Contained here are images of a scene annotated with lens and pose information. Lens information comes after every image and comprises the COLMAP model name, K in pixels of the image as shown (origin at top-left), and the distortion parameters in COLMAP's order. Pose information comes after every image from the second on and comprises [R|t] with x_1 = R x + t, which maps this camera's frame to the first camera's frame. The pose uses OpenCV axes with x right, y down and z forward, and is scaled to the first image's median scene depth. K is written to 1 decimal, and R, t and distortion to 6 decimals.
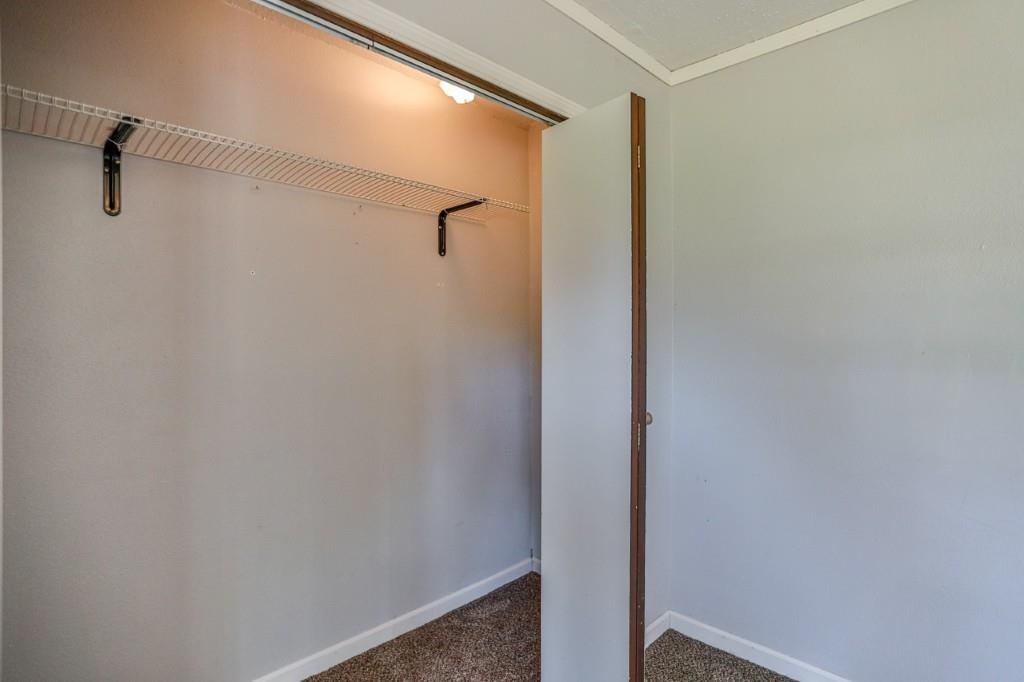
lens RADIAL K [[535.0, 0, 510.5], [0, 535.0, 339.2], [0, 0, 1]] dist [-0.052481, 0.034569]
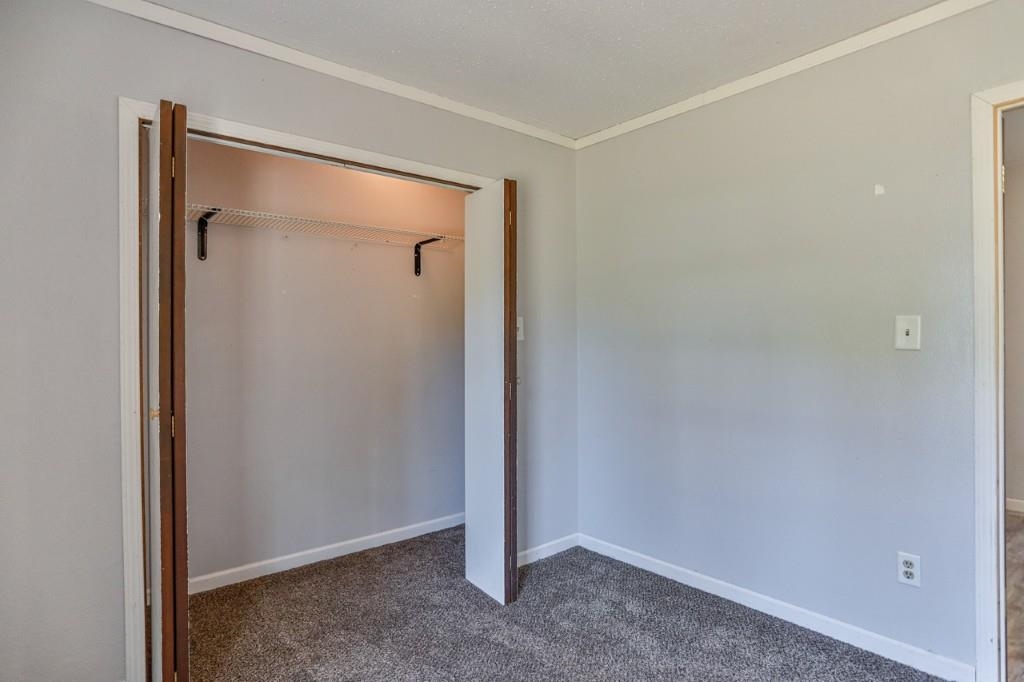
lens RADIAL K [[551.1, 0, 504.3], [0, 551.1, 341.2], [0, 0, 1]] dist [-0.059545, 0.035689]
pose [[0.995770, -0.005722, -0.091707, 0.260513], [0.005146, 0.999966, -0.006517, 0.027983], [0.091741, 0.006017, 0.995765, -0.461213]]
